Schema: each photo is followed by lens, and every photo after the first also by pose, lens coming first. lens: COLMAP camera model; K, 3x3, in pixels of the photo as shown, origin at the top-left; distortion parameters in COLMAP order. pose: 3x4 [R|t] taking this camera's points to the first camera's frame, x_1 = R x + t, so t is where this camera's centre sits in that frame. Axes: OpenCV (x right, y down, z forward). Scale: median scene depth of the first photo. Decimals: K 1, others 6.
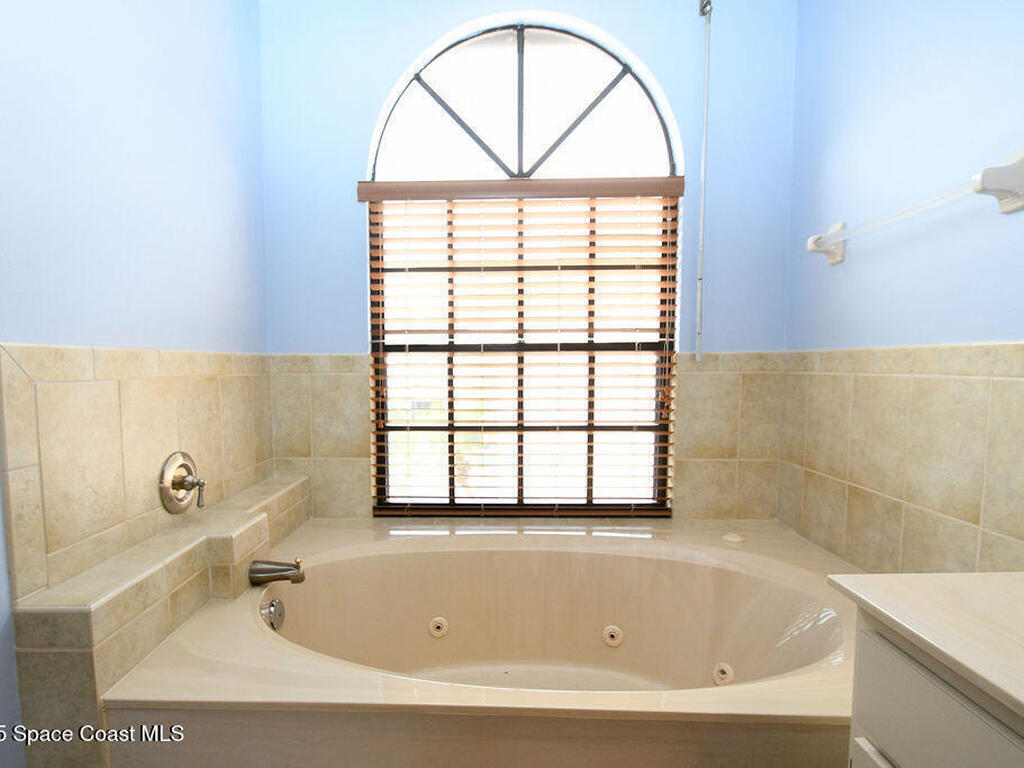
lens RADIAL K [[564.8, 0, 477.9], [0, 564.8, 384.1], [0, 0, 1]] dist [0.002018, -0.000435]
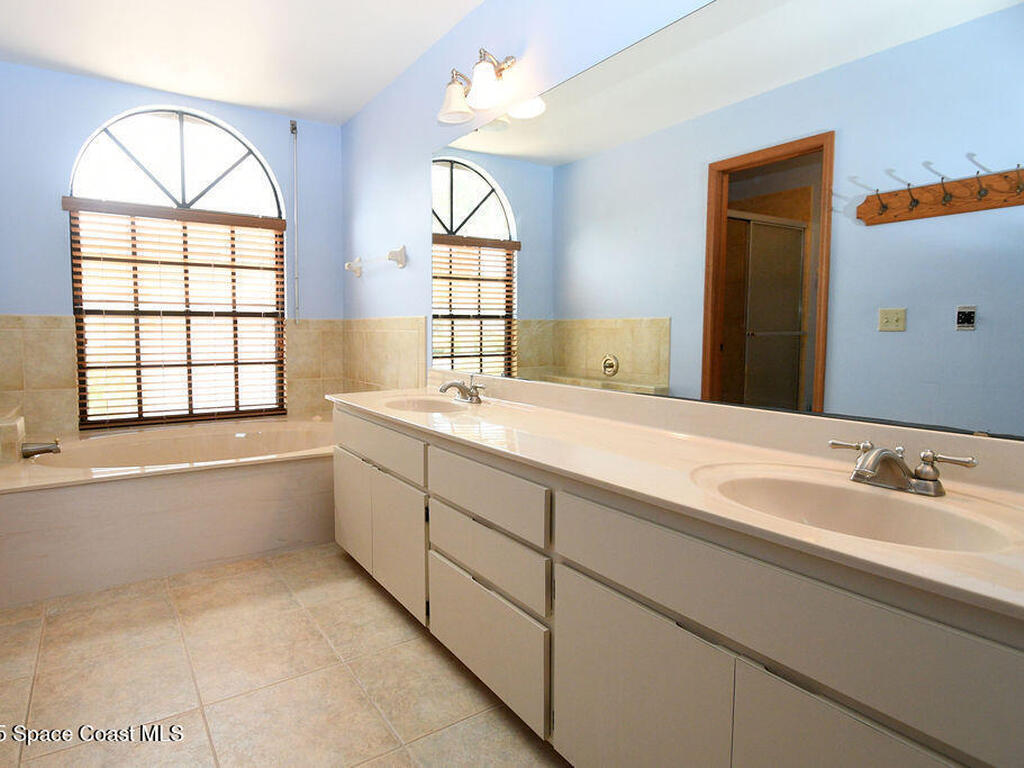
lens RADIAL K [[564.8, 0, 477.9], [0, 564.8, 384.1], [0, 0, 1]] dist [0.002018, -0.000435]
pose [[0.801669, -0.050387, 0.595641, -0.228323], [0.017934, 0.998020, 0.060287, 0.052165], [-0.597499, -0.037648, 0.800985, -0.775735]]
